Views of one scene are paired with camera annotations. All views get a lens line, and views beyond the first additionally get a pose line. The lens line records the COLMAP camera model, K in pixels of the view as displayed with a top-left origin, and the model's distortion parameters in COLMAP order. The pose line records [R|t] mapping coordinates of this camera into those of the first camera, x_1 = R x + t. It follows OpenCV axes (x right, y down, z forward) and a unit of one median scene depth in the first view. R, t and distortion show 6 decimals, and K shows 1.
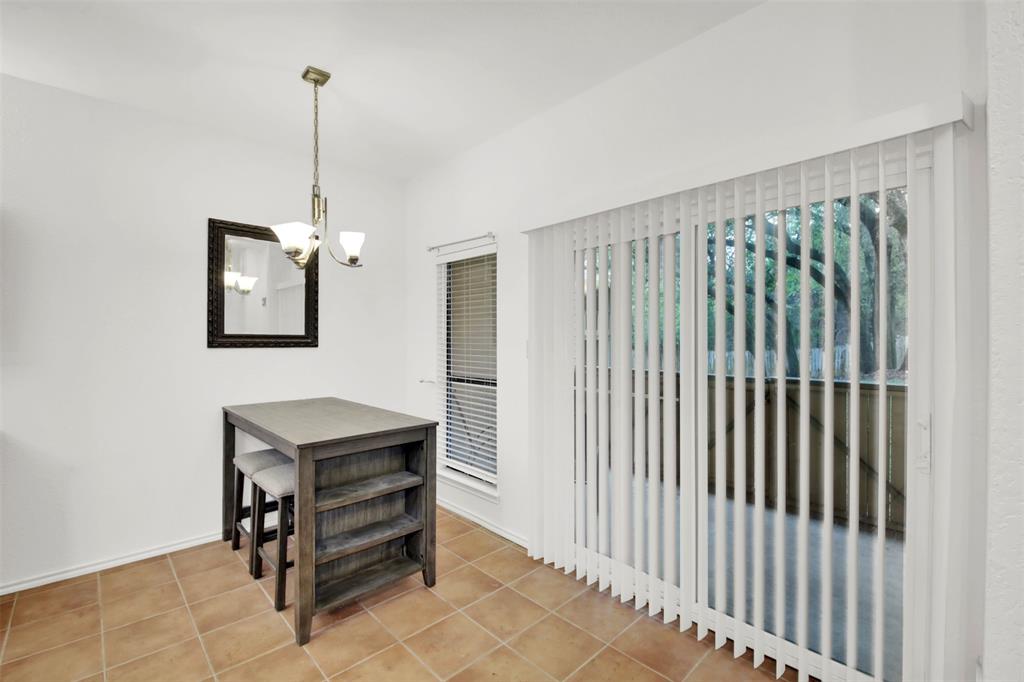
lens RADIAL K [[452.5, 0, 514.5], [0, 452.5, 341.0], [0, 0, 1]] dist [-0.009157, -0.003508]
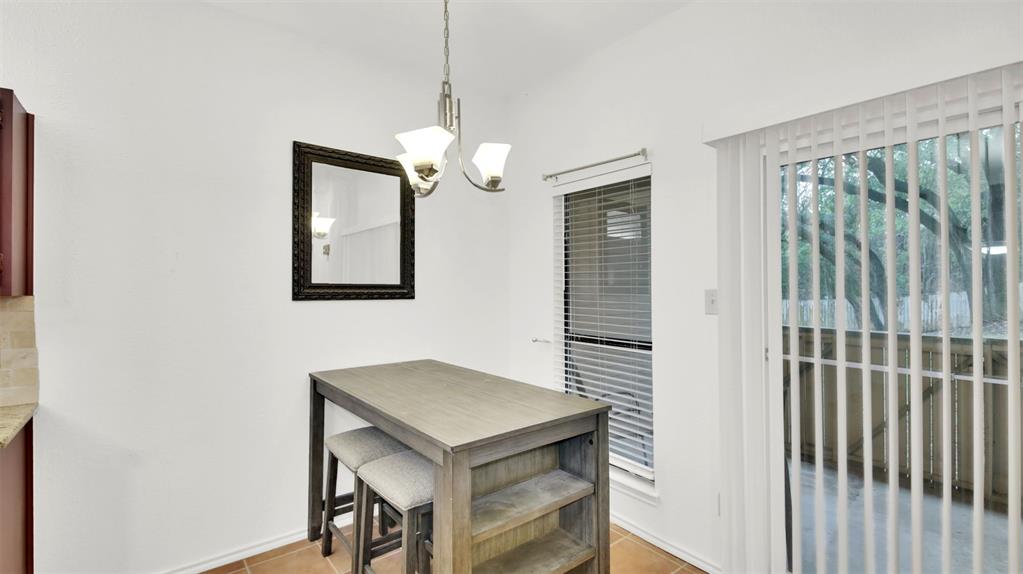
lens RADIAL K [[464.7, 0, 505.7], [0, 464.7, 285.3], [0, 0, 1]] dist [0.011958, -0.000338]
pose [[0.994710, -0.003635, -0.102656, -0.210577], [0.002785, 0.999961, -0.008428, -0.004021], [0.102682, 0.008098, 0.994681, 0.200334]]
